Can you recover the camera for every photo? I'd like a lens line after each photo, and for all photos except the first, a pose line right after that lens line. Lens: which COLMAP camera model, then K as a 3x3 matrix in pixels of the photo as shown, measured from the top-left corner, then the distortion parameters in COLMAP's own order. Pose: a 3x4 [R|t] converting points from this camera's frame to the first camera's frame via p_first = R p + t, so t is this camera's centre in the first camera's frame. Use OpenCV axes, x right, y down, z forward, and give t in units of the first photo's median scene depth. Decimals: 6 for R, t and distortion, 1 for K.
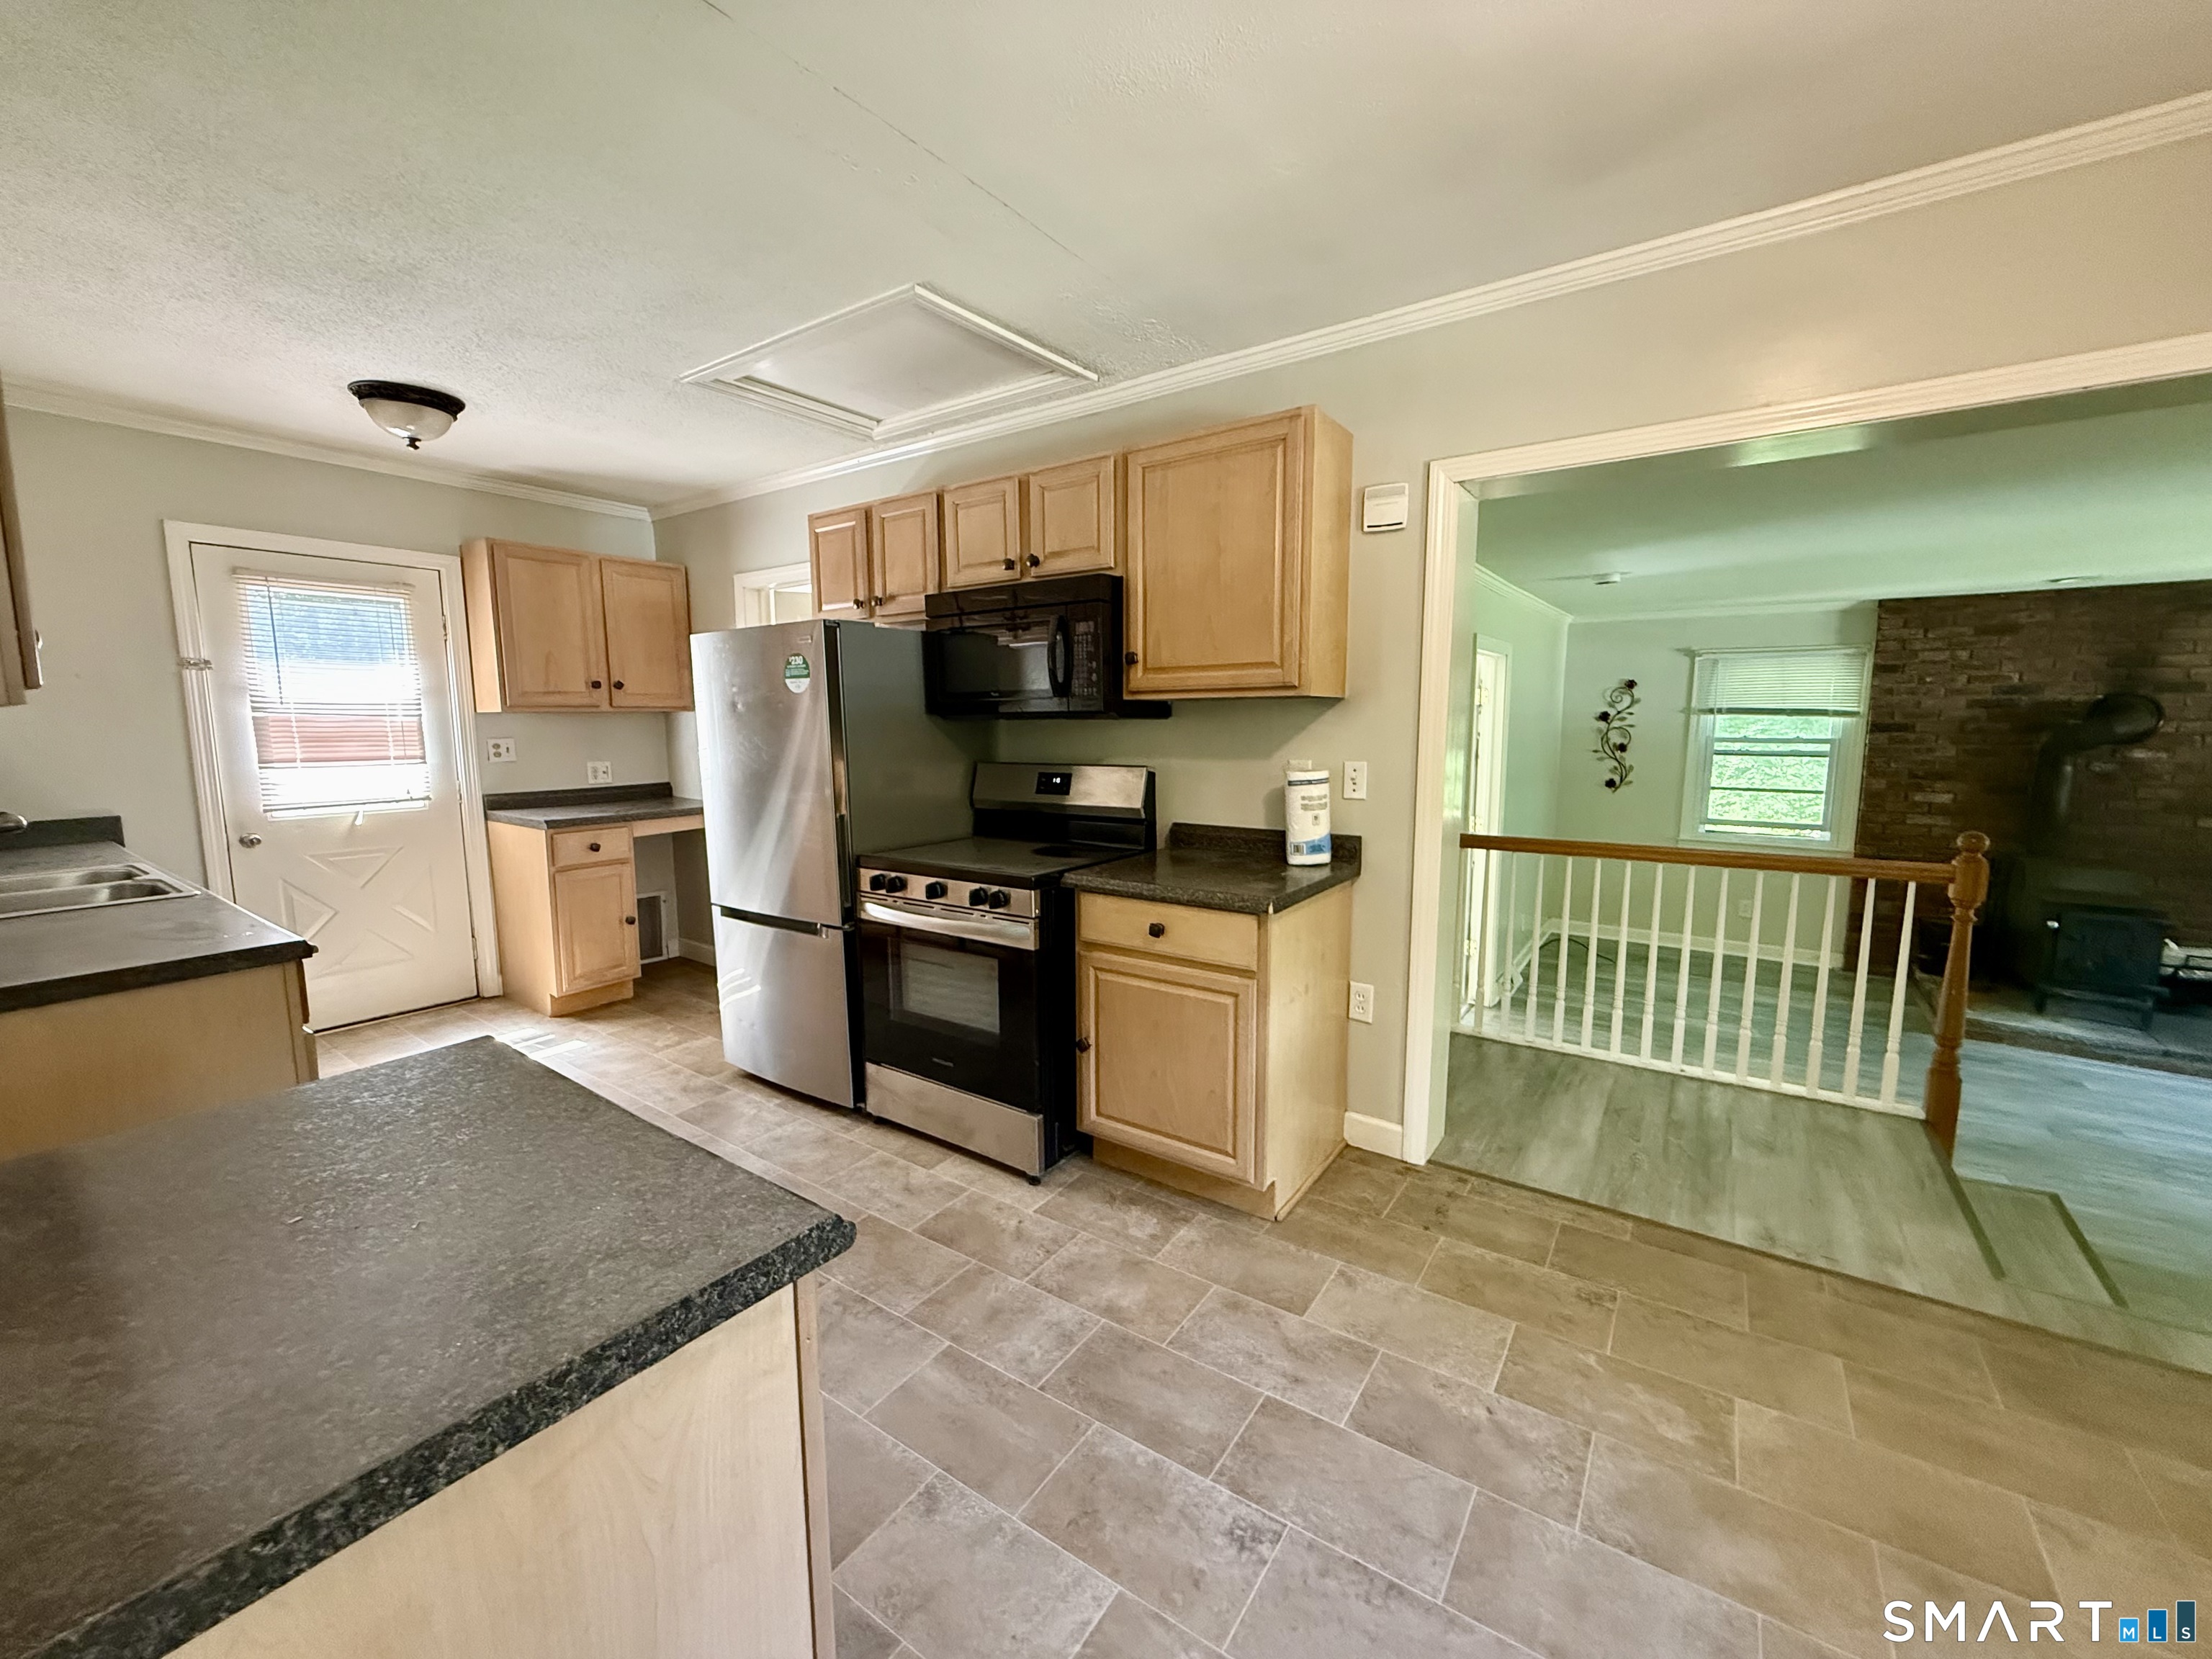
lens RADIAL K [[885.6, 0, 1092.4], [0, 885.6, 827.9], [0, 0, 1]] dist [-0.002186, 0.000446]
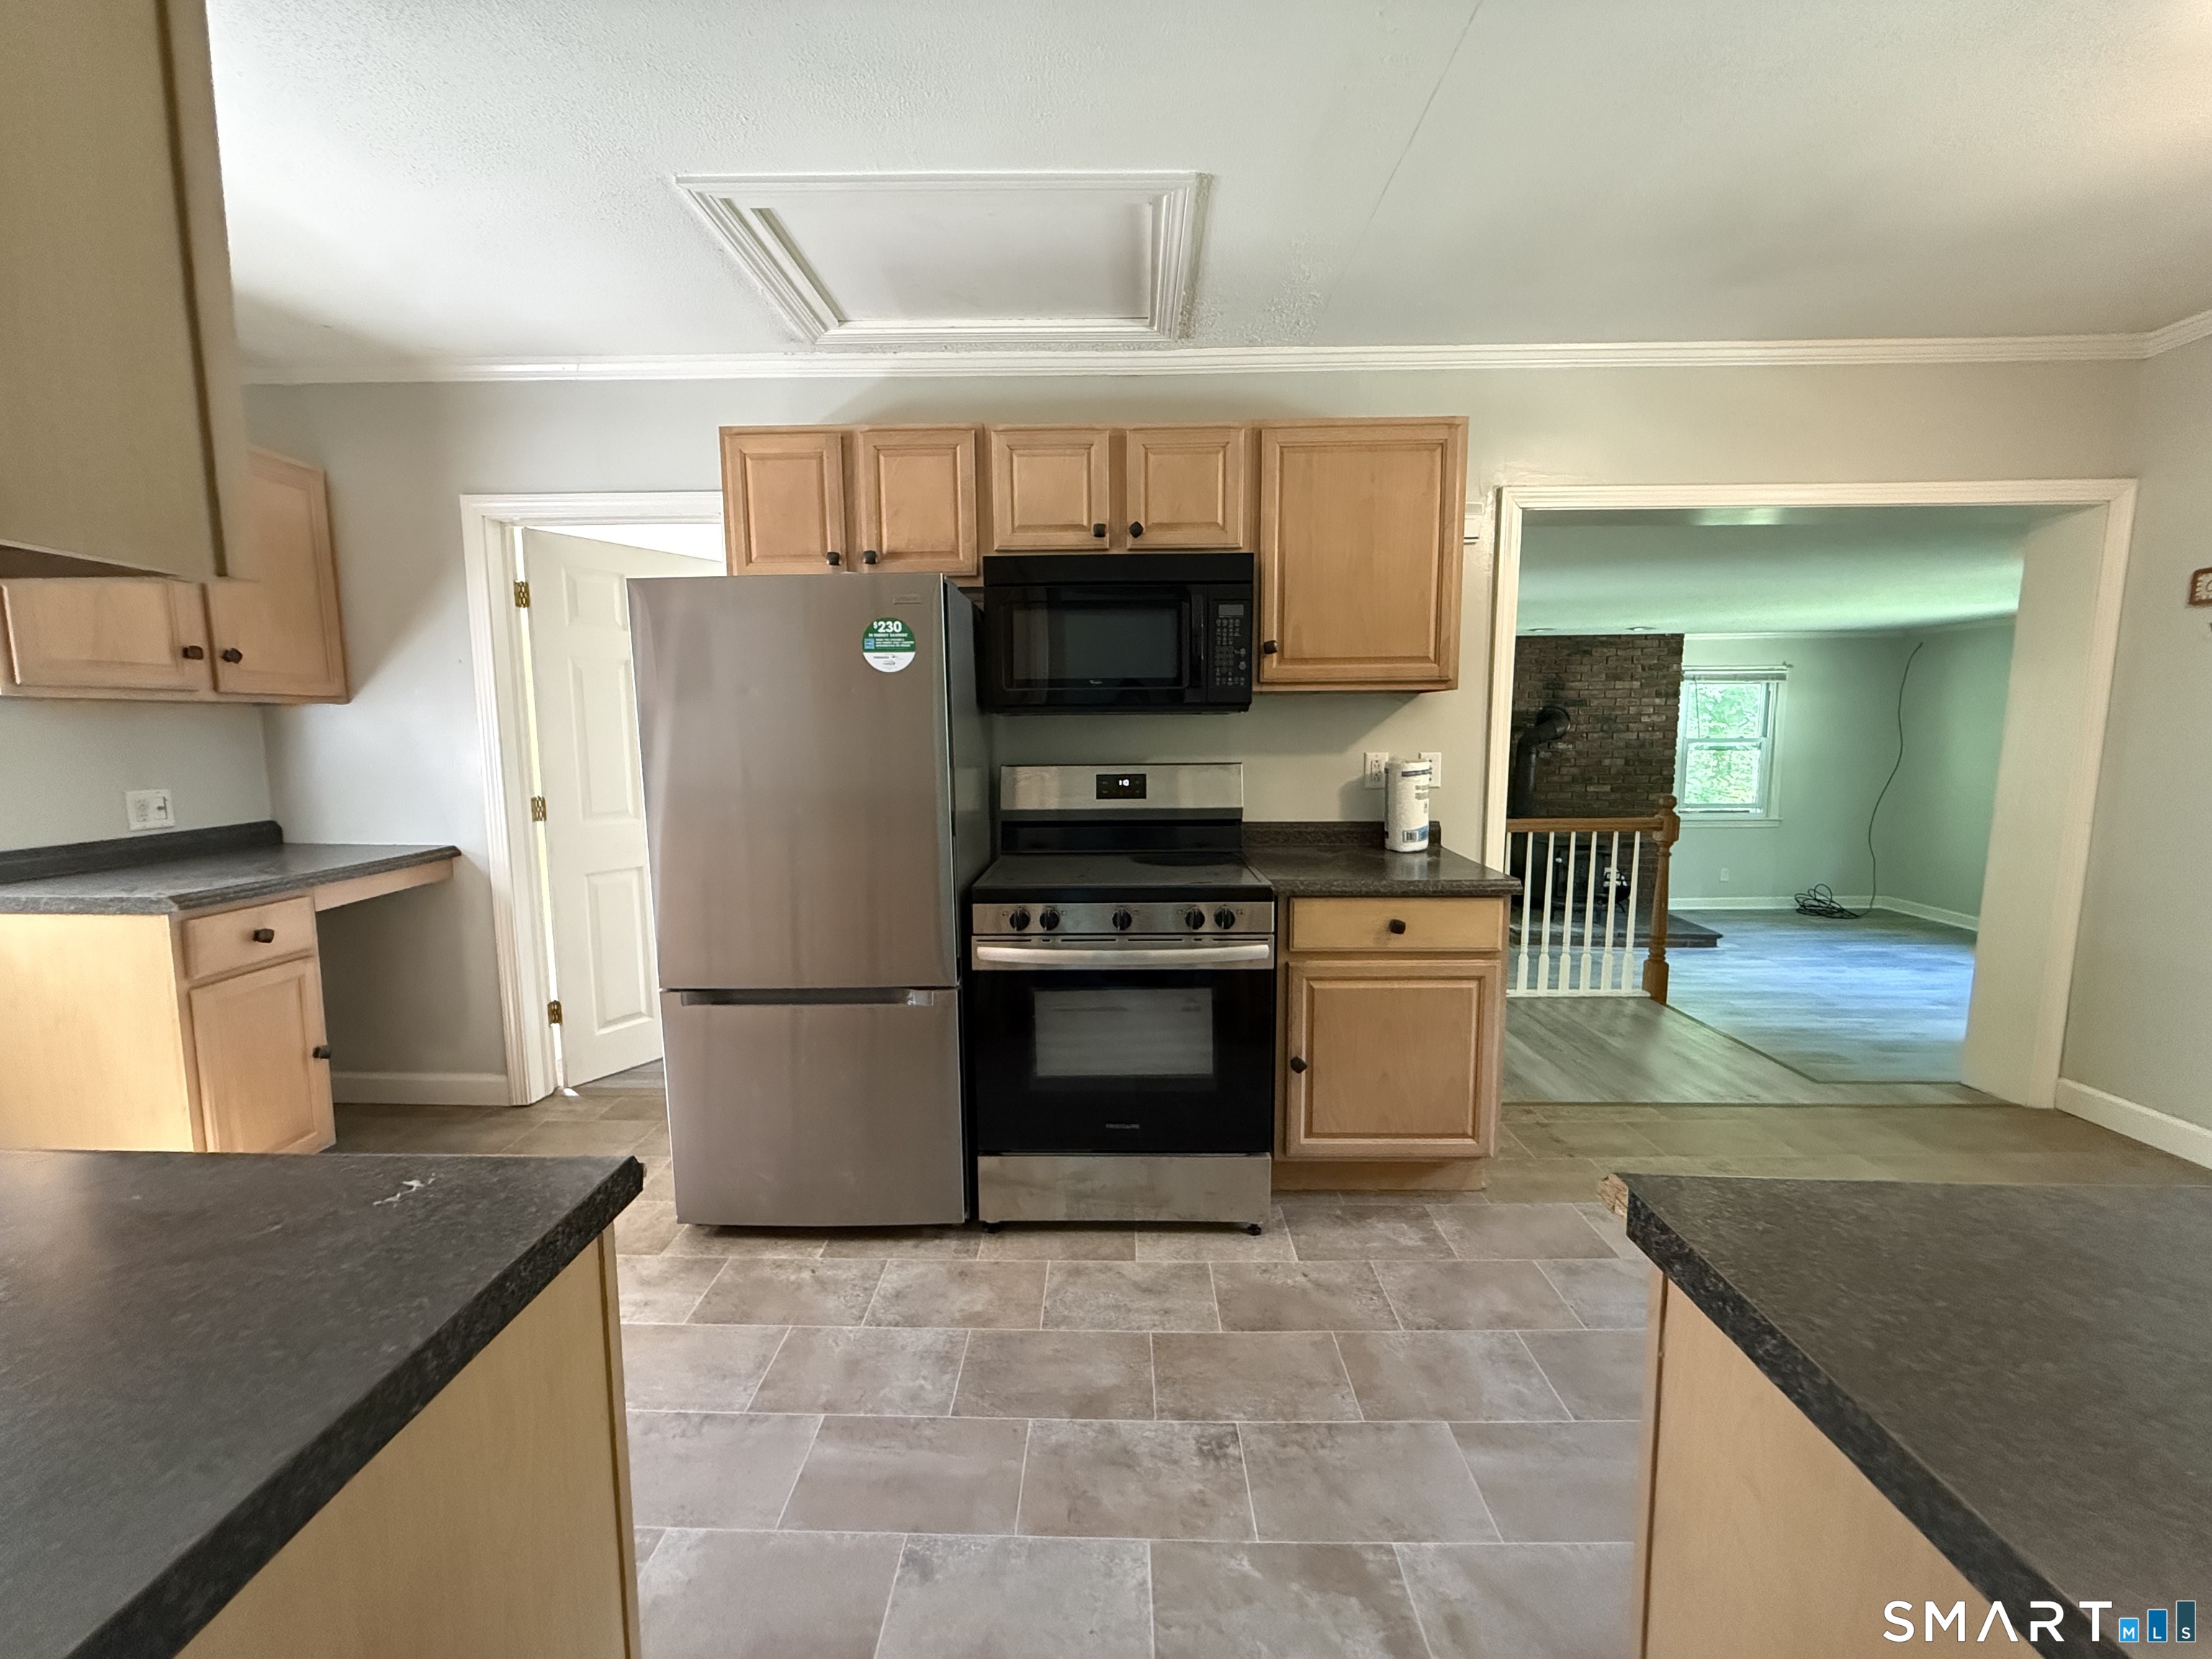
lens RADIAL K [[885.6, 0, 1106.9], [0, 885.6, 827.5], [0, 0, 1]] dist [-0.002186, 0.000446]
pose [[0.824778, -0.063571, 0.561872, -0.615708], [0.070718, 0.997455, 0.009046, -0.020521], [-0.561017, 0.032273, 0.827175, 0.313987]]
